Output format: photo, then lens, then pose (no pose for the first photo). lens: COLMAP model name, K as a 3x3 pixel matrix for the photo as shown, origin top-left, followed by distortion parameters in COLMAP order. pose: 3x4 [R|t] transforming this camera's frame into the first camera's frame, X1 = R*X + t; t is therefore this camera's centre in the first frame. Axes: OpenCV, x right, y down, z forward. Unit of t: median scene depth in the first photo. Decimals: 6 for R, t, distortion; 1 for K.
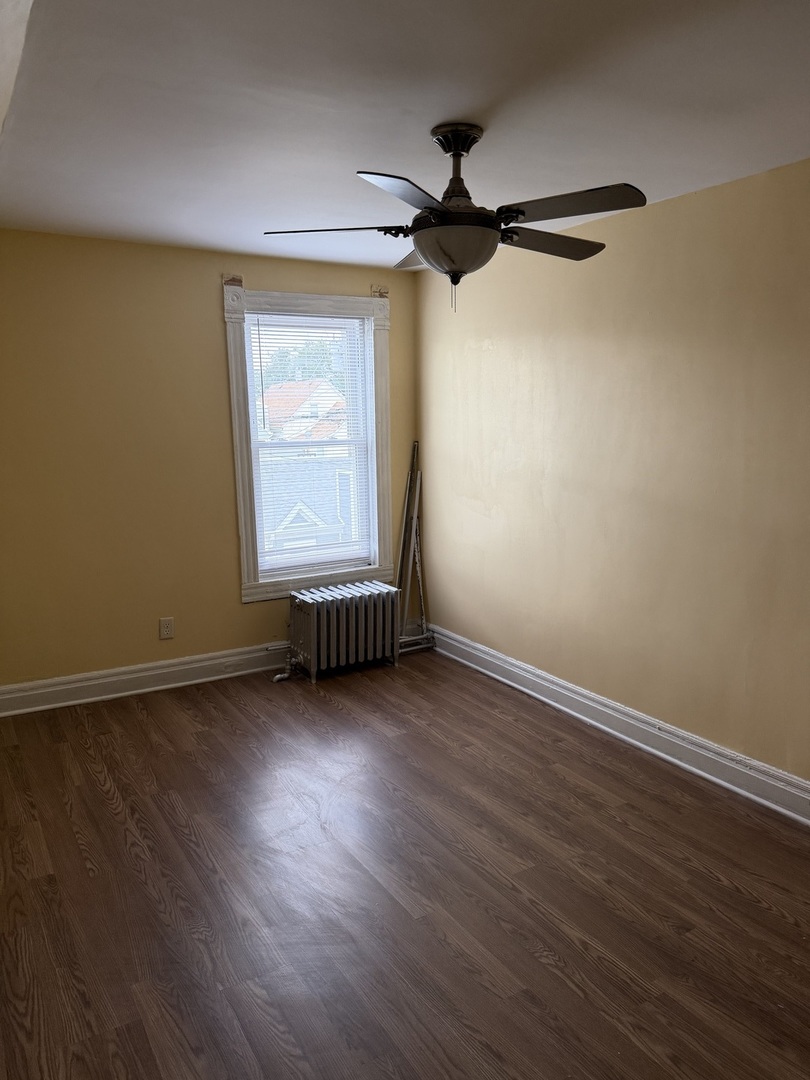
lens RADIAL K [[764.5, 0, 400.0], [0, 764.5, 539.4], [0, 0, 1]] dist [0.021207, -0.028440]
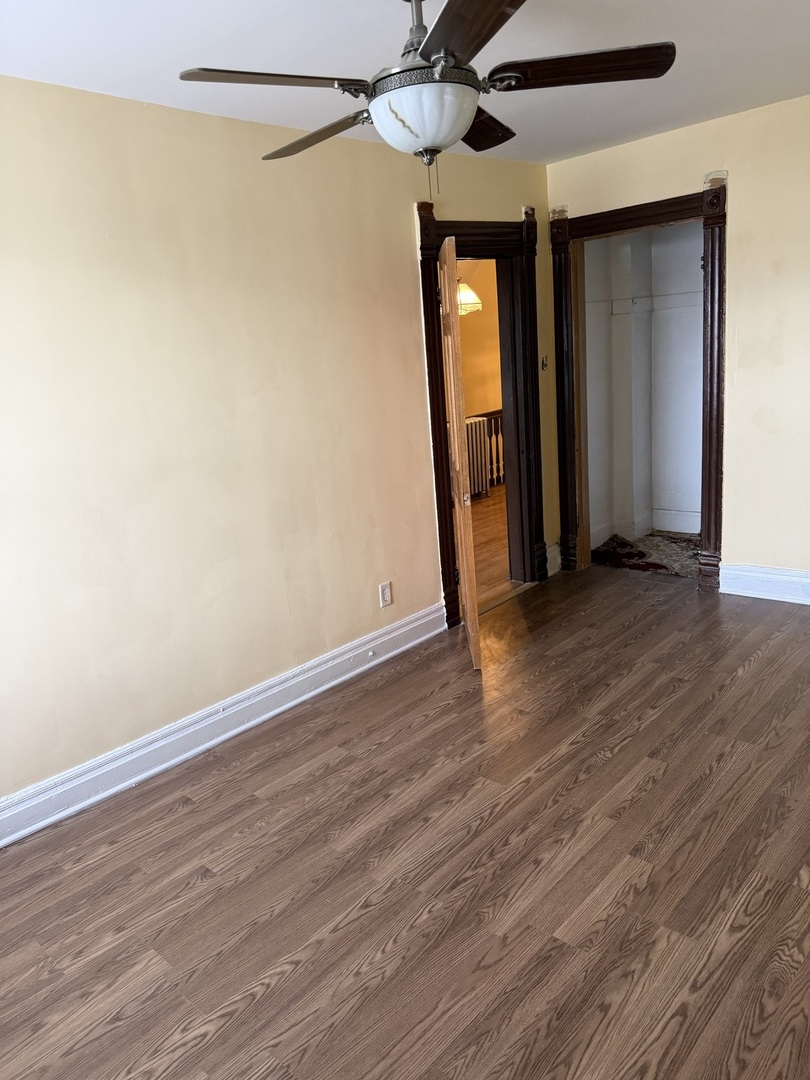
lens RADIAL K [[764.5, 0, 396.8], [0, 764.5, 540.6], [0, 0, 1]] dist [0.021207, -0.028440]
pose [[-0.257716, -0.204006, 0.944439, -0.601408], [0.248988, 0.930423, 0.268922, -0.150745], [-0.933589, 0.304459, -0.188990, 1.030869]]
